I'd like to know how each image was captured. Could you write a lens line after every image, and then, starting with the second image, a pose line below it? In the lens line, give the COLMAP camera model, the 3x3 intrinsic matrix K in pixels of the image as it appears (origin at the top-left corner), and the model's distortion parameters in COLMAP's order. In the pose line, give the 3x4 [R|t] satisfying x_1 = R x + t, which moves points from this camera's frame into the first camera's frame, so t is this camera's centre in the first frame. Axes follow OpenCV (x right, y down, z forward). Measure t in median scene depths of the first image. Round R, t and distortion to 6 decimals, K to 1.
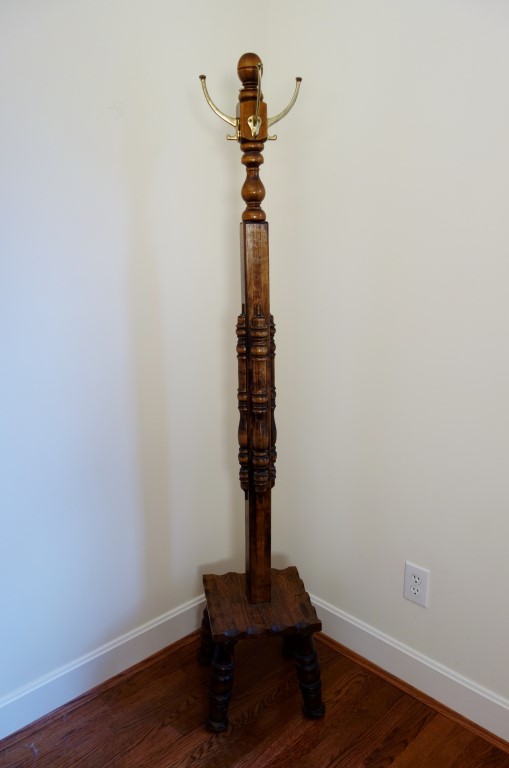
lens RADIAL K [[597.8, 0, 254.5], [0, 597.8, 384.0], [0, 0, 1]] dist [-0.007581, 0.008132]
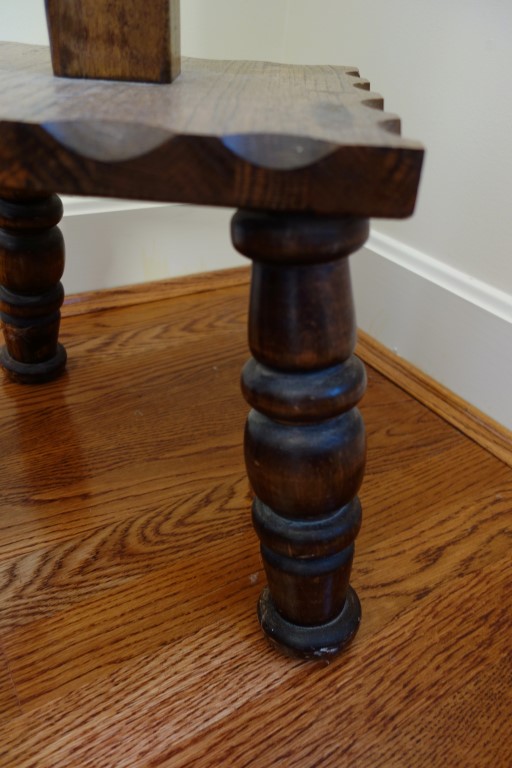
lens RADIAL K [[597.8, 0, 256.0], [0, 597.8, 384.0], [0, 0, 1]] dist [-0.007581, 0.008132]
pose [[0.972406, 0.172122, -0.157482, 0.100485], [-0.110239, 0.933924, 0.340049, 0.388386], [0.205606, -0.313305, 0.927128, 0.810606]]
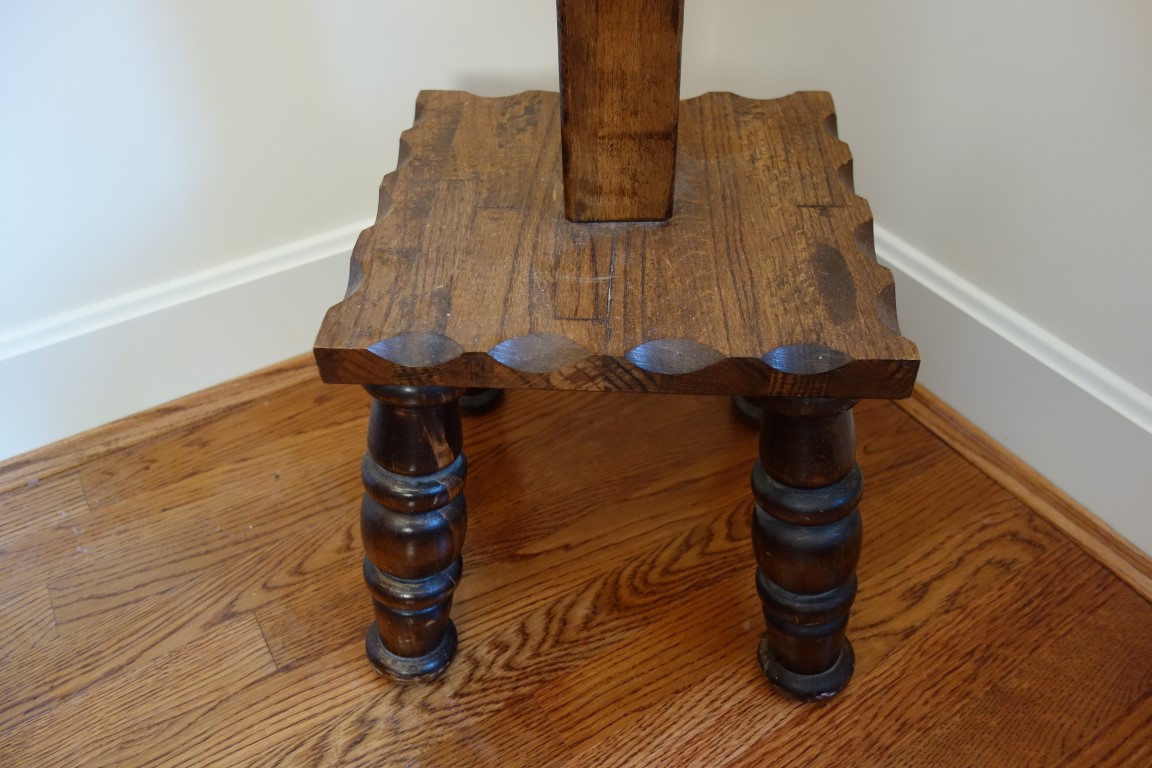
lens RADIAL K [[896.7, 0, 576.0], [0, 896.7, 384.0], [0, 0, 1]] dist [-0.007581, 0.008132]
pose [[0.972398, 0.138063, -0.188098, 0.061336], [-0.028942, 0.871294, 0.489907, 0.266833], [0.231527, -0.470940, 0.851241, 0.713971]]
